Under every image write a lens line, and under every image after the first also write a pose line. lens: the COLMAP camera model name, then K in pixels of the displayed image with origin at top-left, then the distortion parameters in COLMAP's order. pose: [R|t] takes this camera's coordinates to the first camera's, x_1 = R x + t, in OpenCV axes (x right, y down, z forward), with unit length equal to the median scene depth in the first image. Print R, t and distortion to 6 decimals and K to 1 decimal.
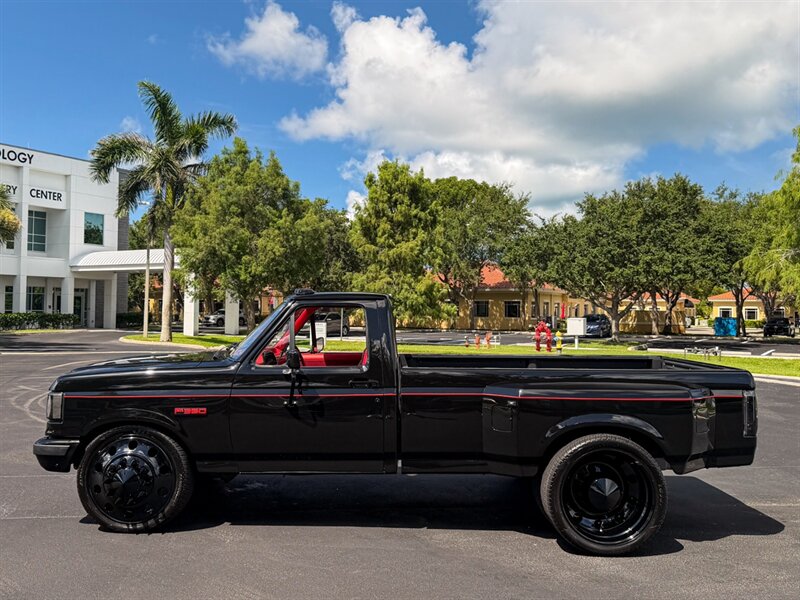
lens RADIAL K [[760.1, 0, 373.8], [0, 760.1, 296.8], [0, 0, 1]] dist [0.113059, -0.013179]
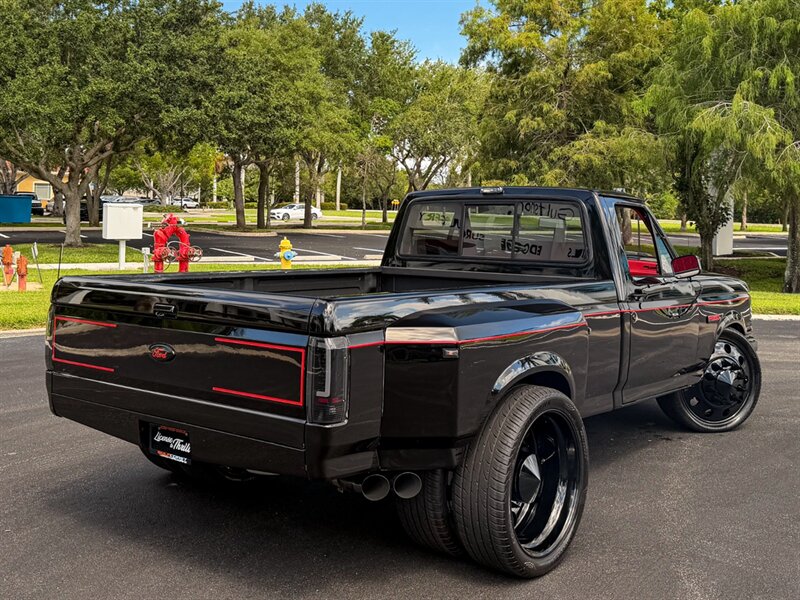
lens RADIAL K [[909.0, 0, 397.5], [0, 909.0, 195.3], [0, 0, 1]] dist [0.183865, -0.445438]
pose [[0.443329, 0.005786, 0.896340, -0.163393], [-0.035325, 0.999315, 0.011021, 0.009859], [-0.895662, -0.036549, 0.443230, 0.561060]]
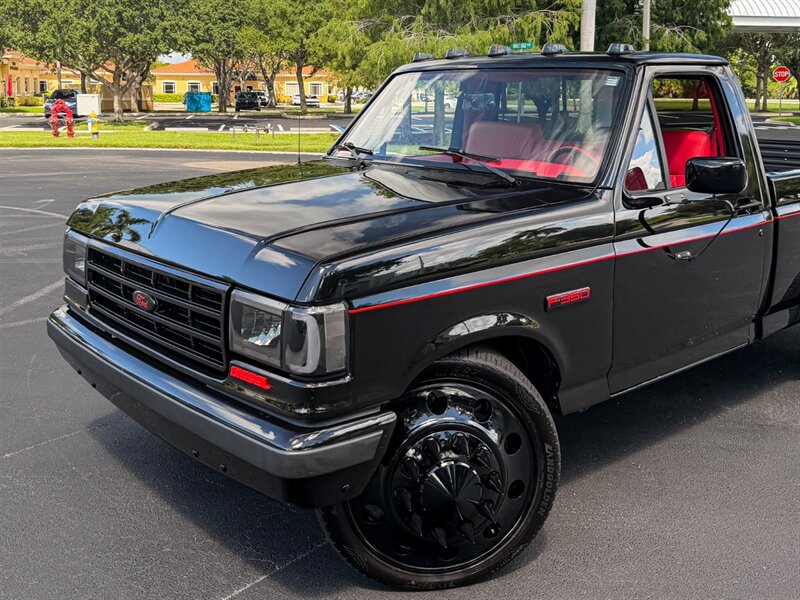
lens RADIAL K [[833.3, 0, 377.0], [0, 833.3, 202.7], [0, 0, 1]] dist [0.202041, -0.471414]
pose [[0.755933, -0.097220, 0.647390, -0.095572], [-0.004359, 0.988142, 0.153482, 0.001683], [-0.654635, -0.118844, 0.746545, 0.101007]]
